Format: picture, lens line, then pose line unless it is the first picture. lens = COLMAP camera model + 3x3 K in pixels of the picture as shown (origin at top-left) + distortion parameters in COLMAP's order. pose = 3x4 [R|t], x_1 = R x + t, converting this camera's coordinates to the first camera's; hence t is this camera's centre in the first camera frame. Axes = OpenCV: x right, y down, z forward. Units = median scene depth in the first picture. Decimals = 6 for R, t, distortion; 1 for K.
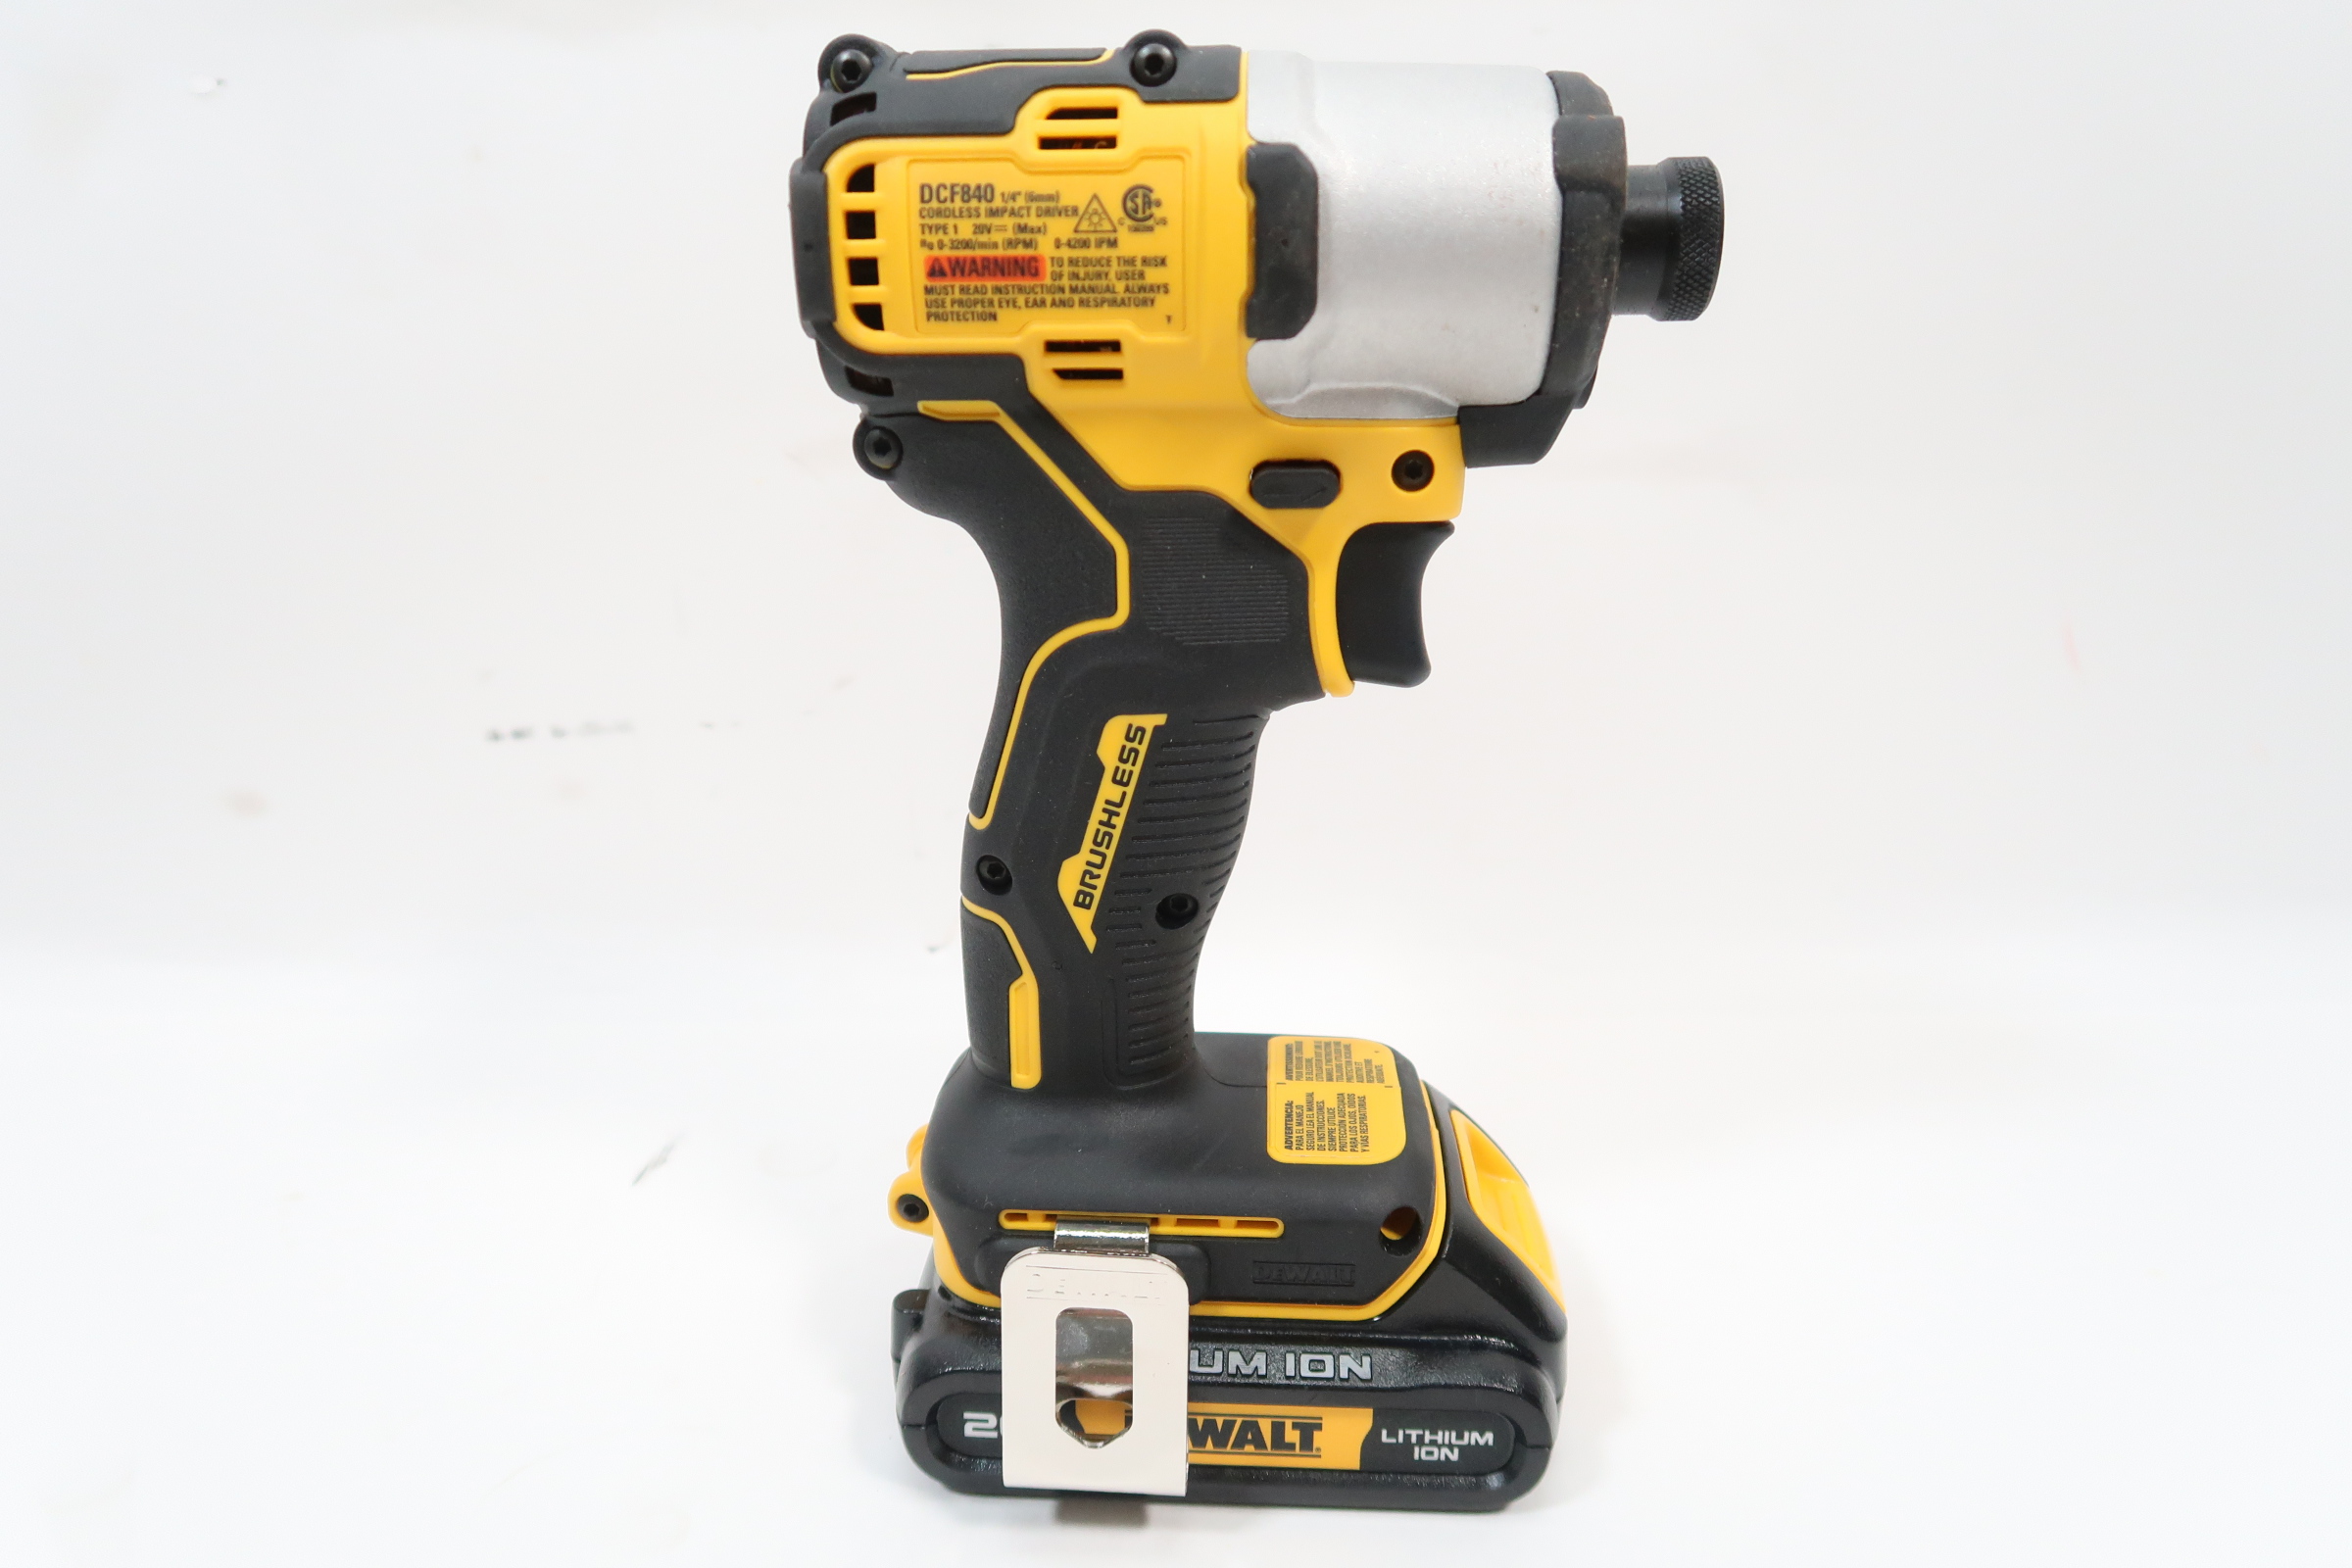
lens RADIAL K [[1650.6, 0, 1176.0], [0, 1650.6, 784.0], [0, 0, 1]] dist [-0.006077, -0.000701]
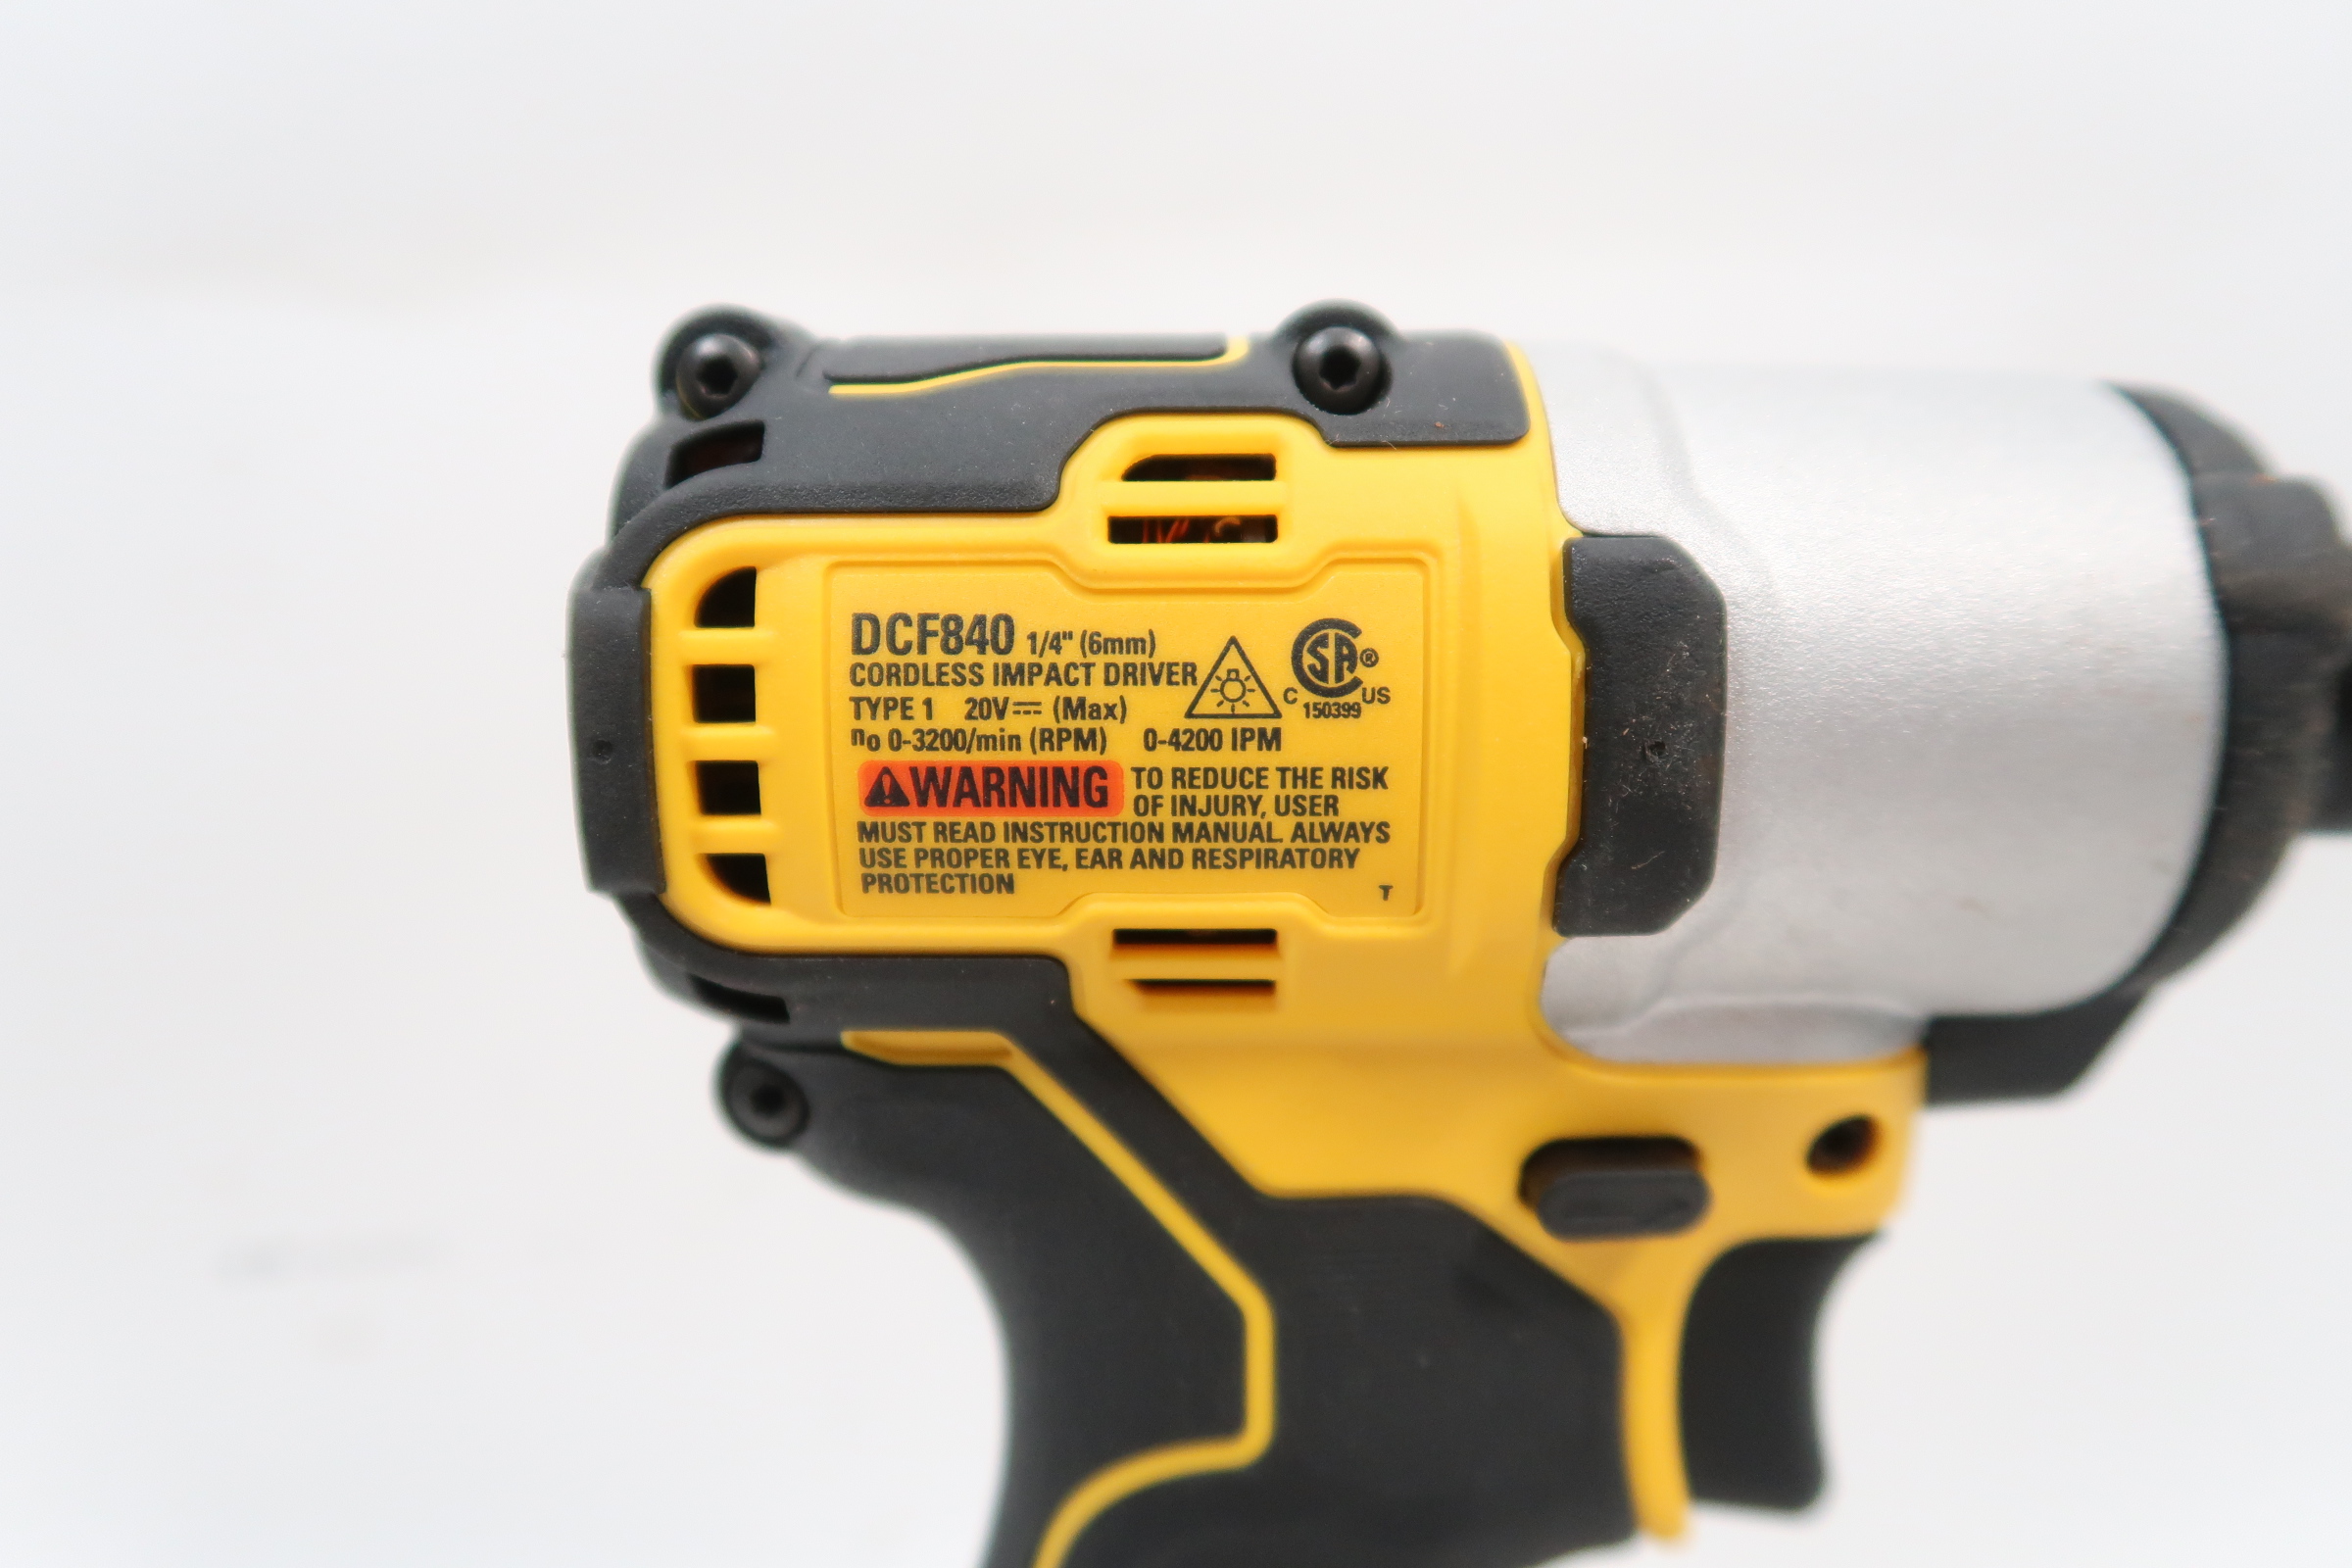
lens RADIAL K [[1650.6, 0, 1176.0], [0, 1650.6, 784.0], [0, 0, 1]] dist [-0.006077, -0.000701]
pose [[0.999441, -0.003126, 0.033285, -0.079600], [0.007949, 0.989287, -0.145768, -0.246689], [-0.032473, 0.145951, 0.988759, 0.542366]]
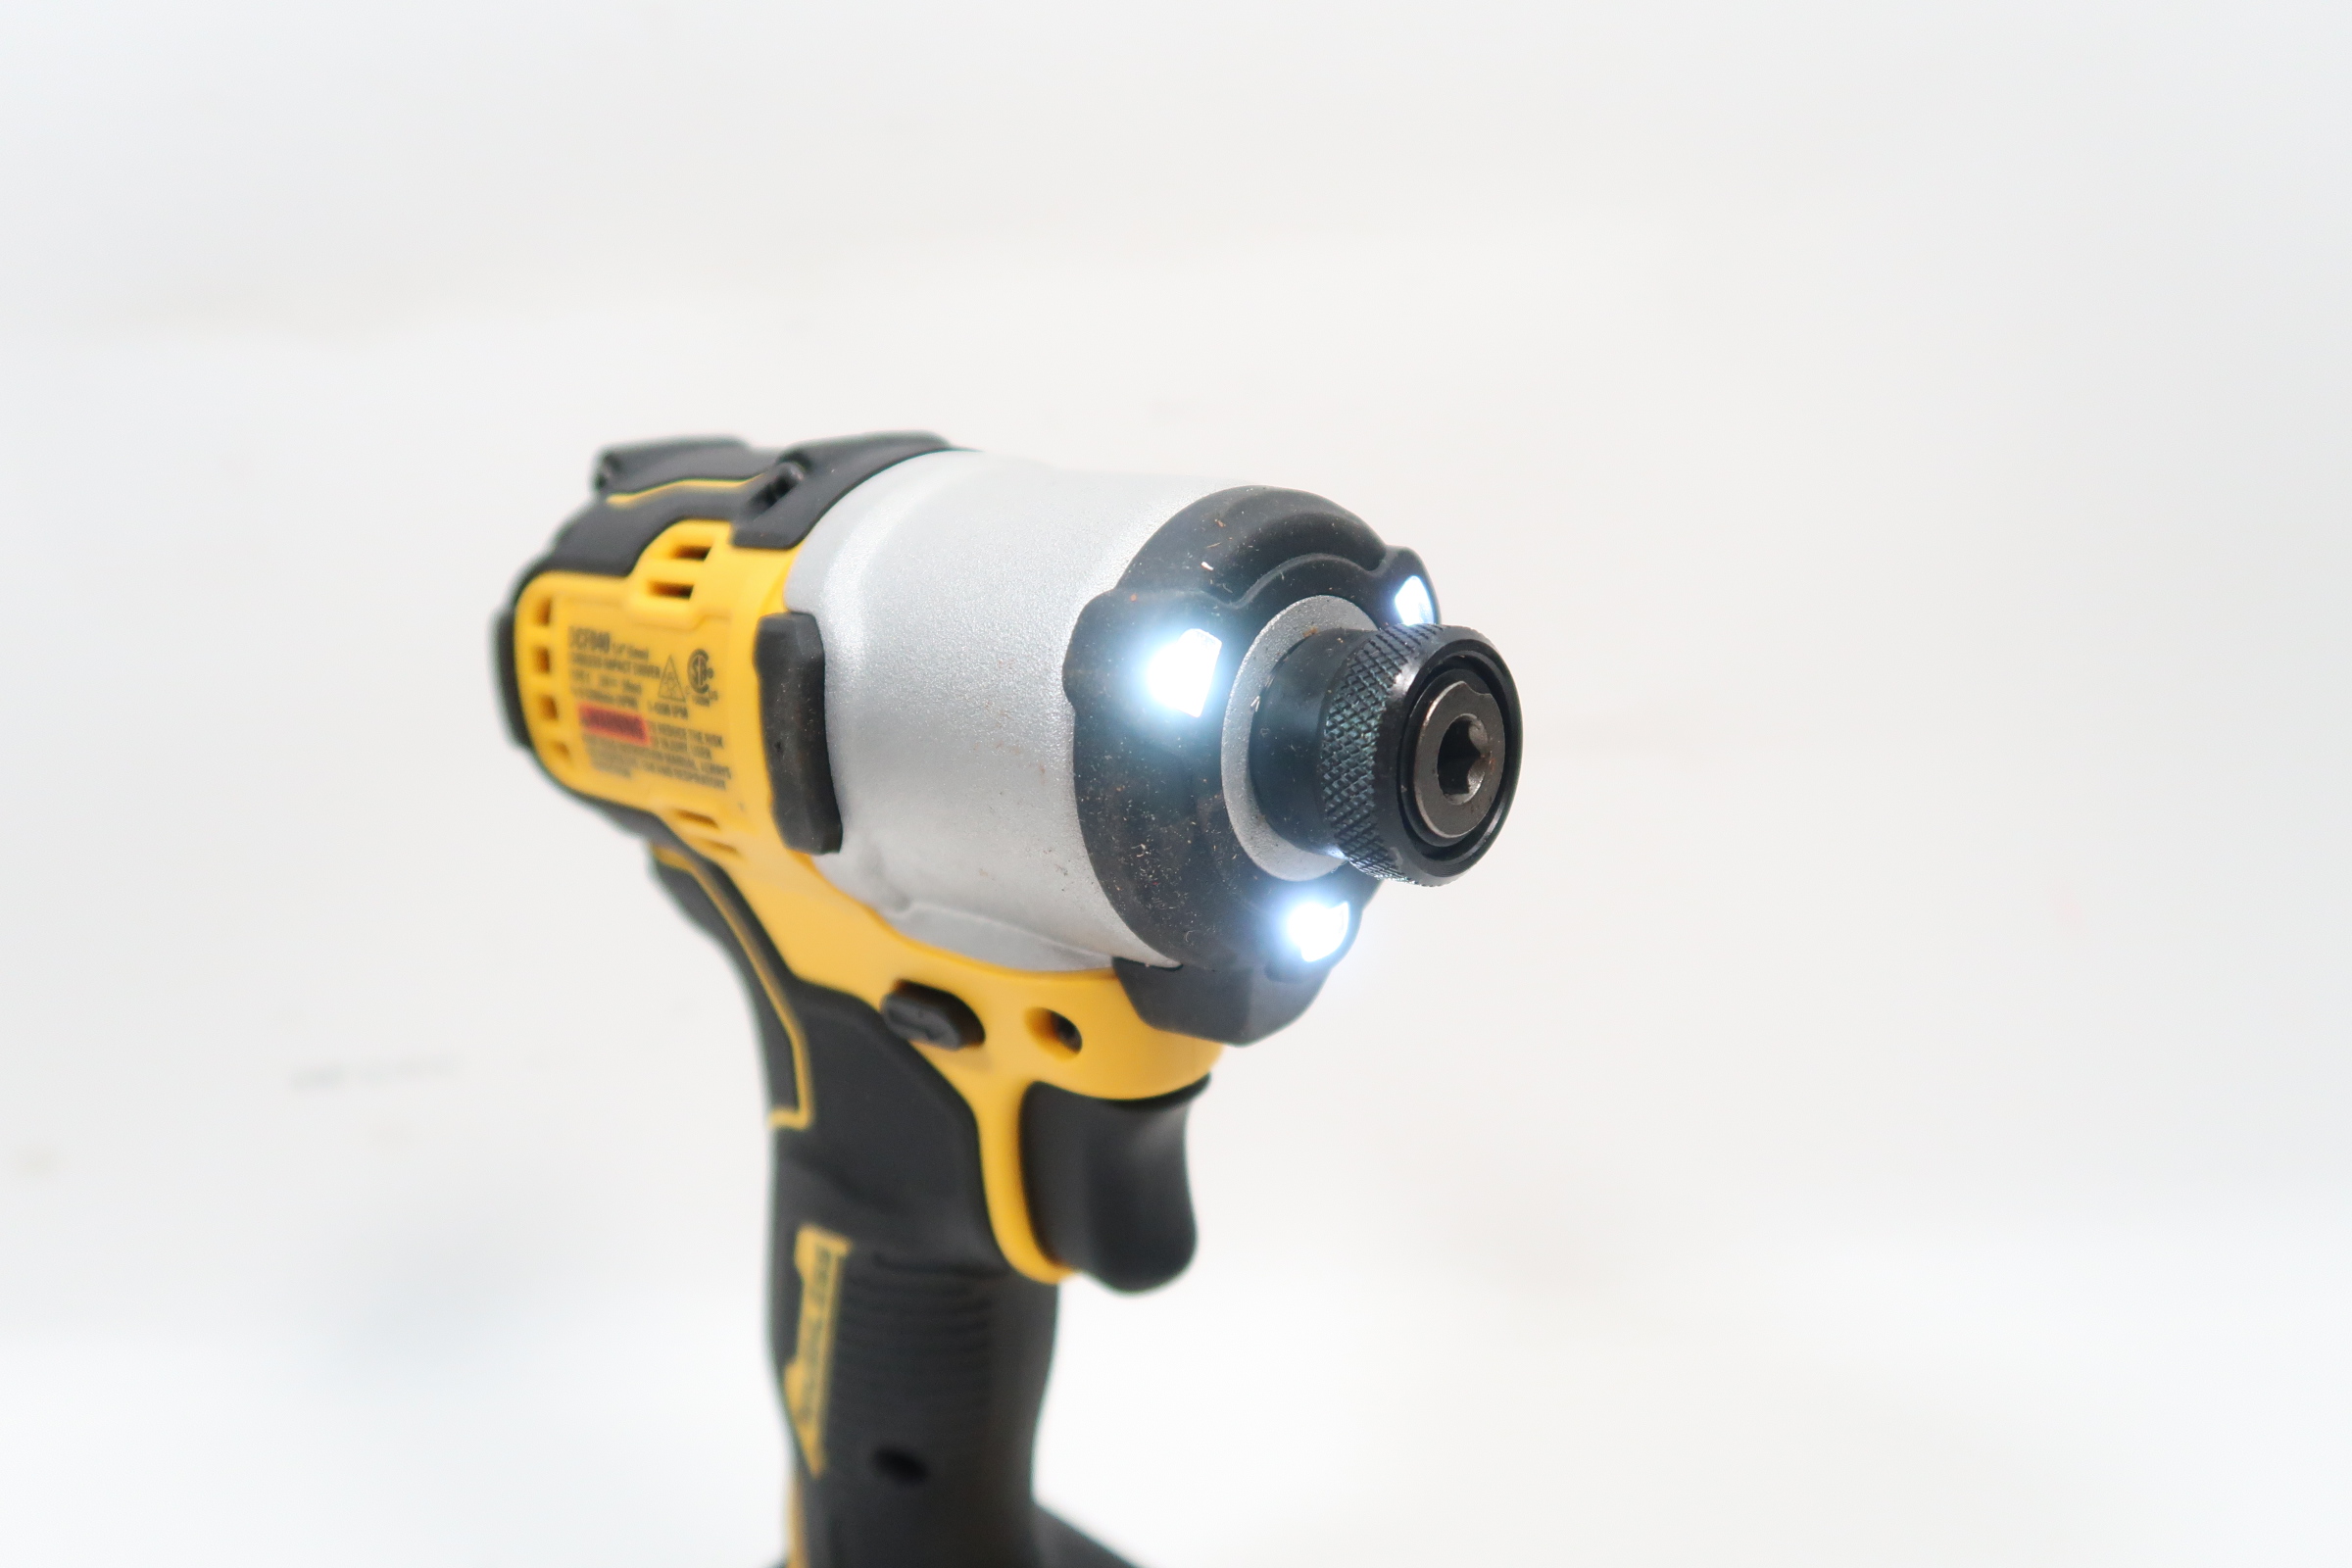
lens RADIAL K [[1650.6, 0, 1176.0], [0, 1650.6, 784.0], [0, 0, 1]] dist [-0.006077, -0.000701]
pose [[0.774785, 0.129819, -0.618752, 0.665485], [-0.156290, 0.987644, 0.011513, -0.338536], [0.612602, 0.087784, 0.785502, 0.499972]]
